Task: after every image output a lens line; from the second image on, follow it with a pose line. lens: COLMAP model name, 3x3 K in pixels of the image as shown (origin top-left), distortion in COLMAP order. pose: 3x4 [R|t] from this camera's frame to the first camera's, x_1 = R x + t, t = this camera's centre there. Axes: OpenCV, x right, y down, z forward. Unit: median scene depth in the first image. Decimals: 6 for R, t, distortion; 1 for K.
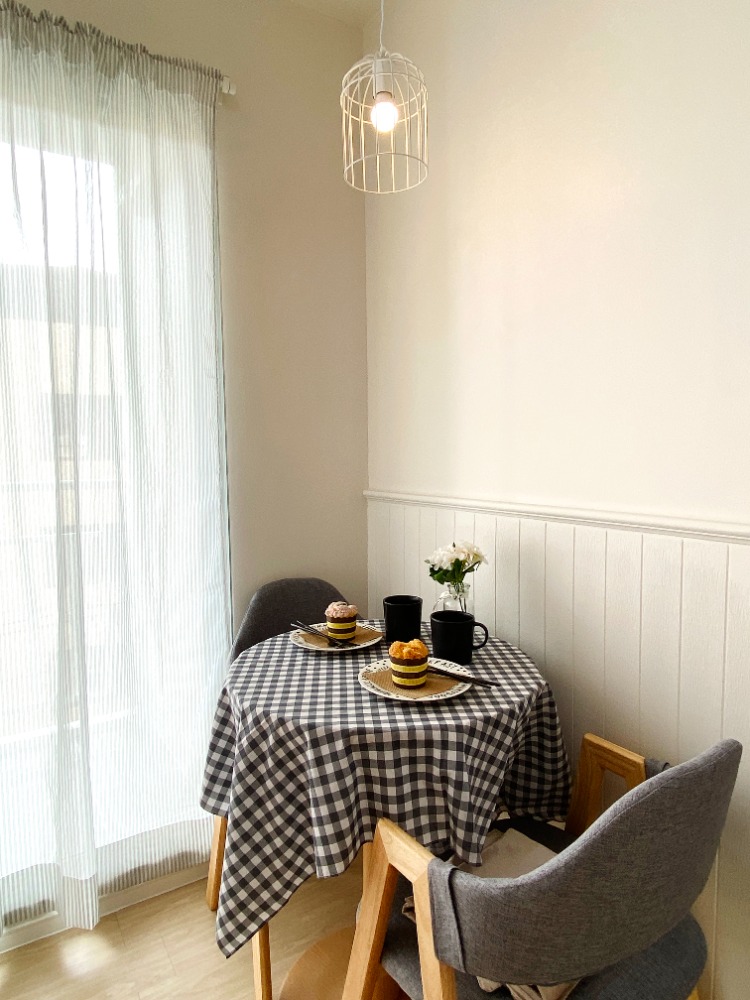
lens RADIAL K [[602.2, 0, 375.0], [0, 602.2, 500.0], [0, 0, 1]] dist [0.028762, -0.001344]
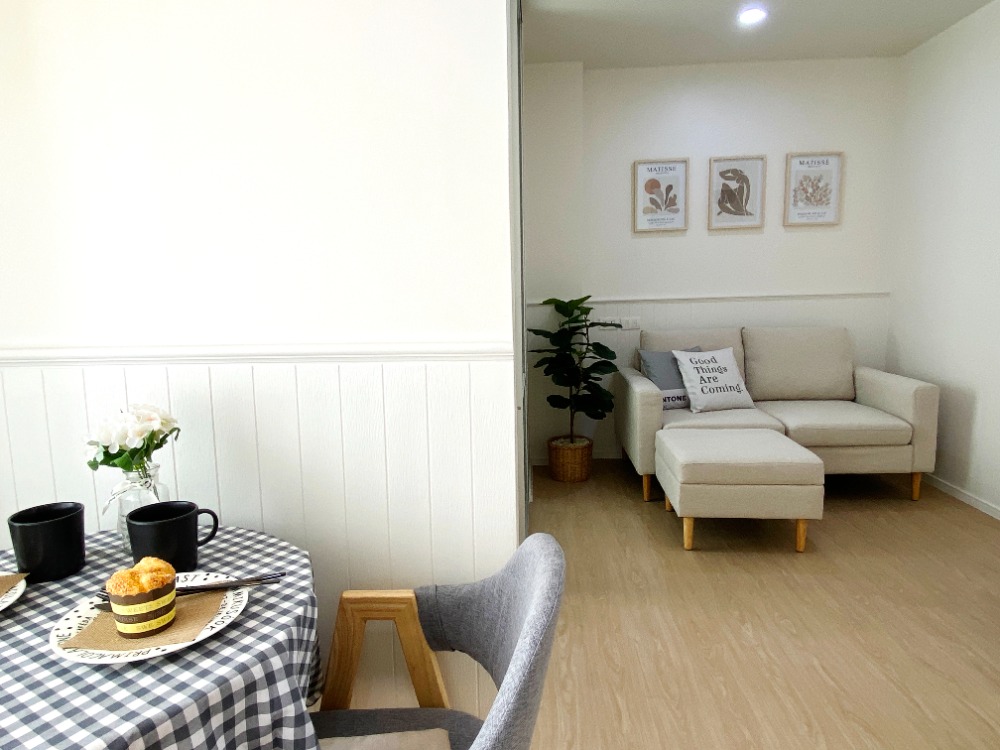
lens RADIAL K [[621.9, 0, 500.0], [0, 621.9, 375.0], [0, 0, 1]] dist [0.060117, -0.050547]
pose [[0.590554, -0.118881, 0.798194, -0.238551], [0.078796, 0.992858, 0.089575, 0.000276], [-0.803142, 0.009995, 0.595704, 0.281207]]
